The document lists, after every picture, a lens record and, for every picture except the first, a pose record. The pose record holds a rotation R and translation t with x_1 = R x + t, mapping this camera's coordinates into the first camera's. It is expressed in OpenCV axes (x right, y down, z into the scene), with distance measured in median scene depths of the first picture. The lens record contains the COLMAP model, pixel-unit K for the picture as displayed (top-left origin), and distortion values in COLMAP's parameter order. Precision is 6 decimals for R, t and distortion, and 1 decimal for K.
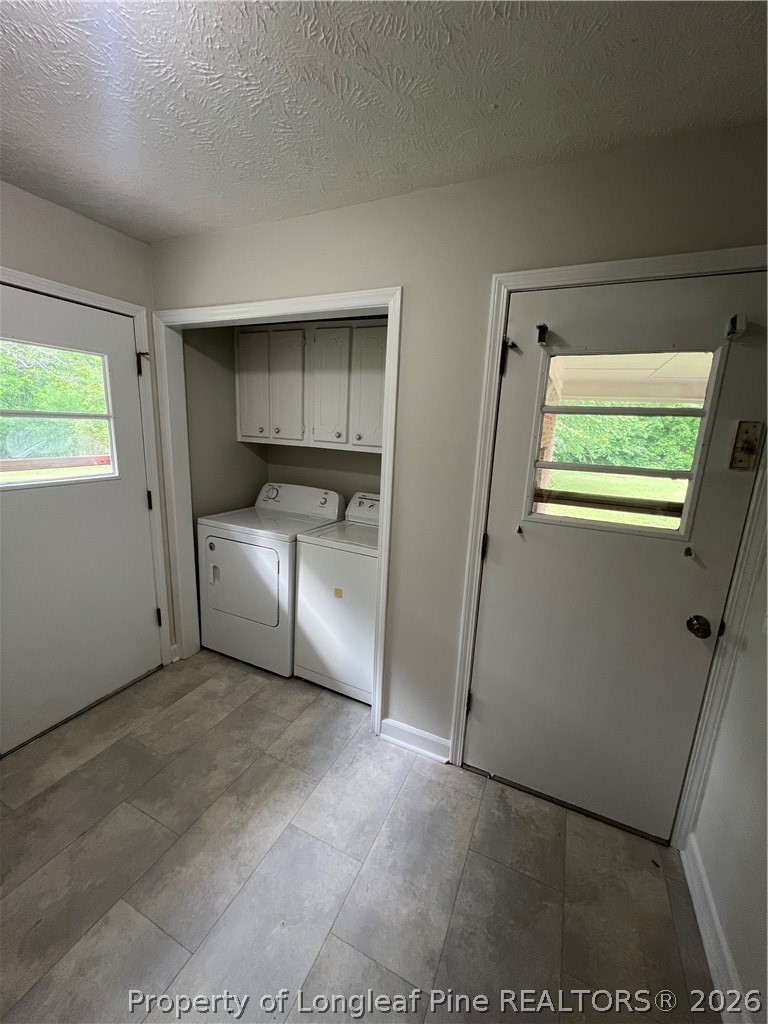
lens RADIAL K [[409.8, 0, 379.8], [0, 409.8, 513.8], [0, 0, 1]] dist [-0.002201, -0.000029]
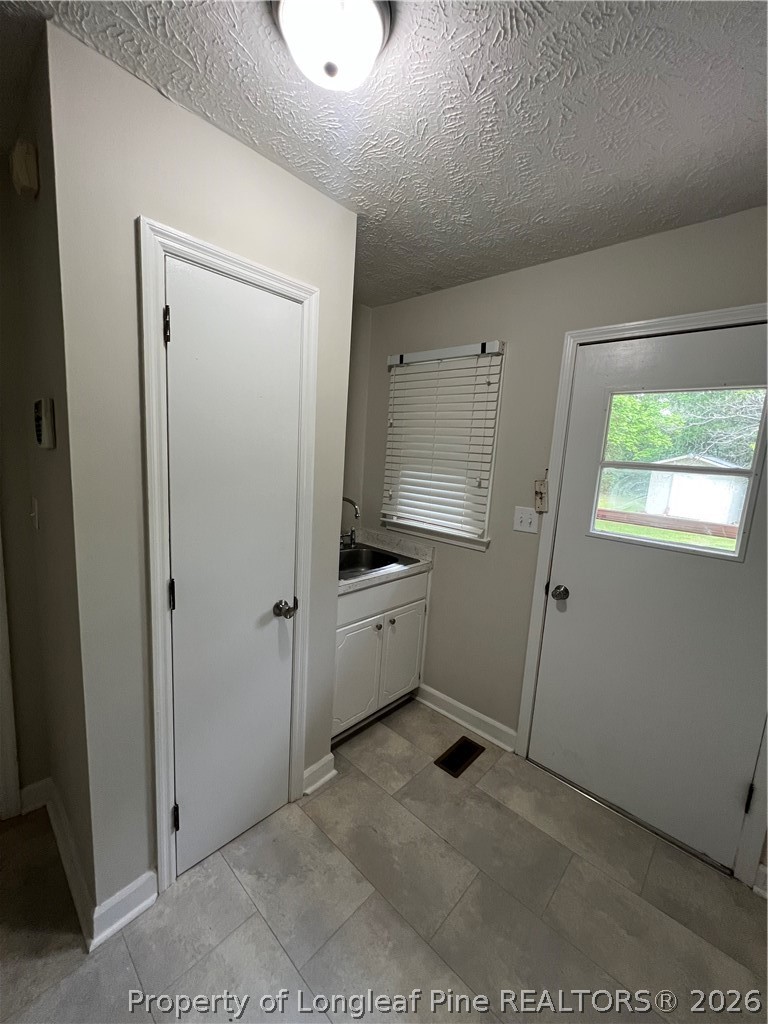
lens RADIAL K [[409.8, 0, 379.8], [0, 409.8, 513.8], [0, 0, 1]] dist [-0.002201, -0.000029]
pose [[-0.311803, 0.081162, -0.946674, 0.227984], [-0.271992, 0.947025, 0.170777, -0.133341], [0.910384, 0.310736, -0.273210, 0.774983]]
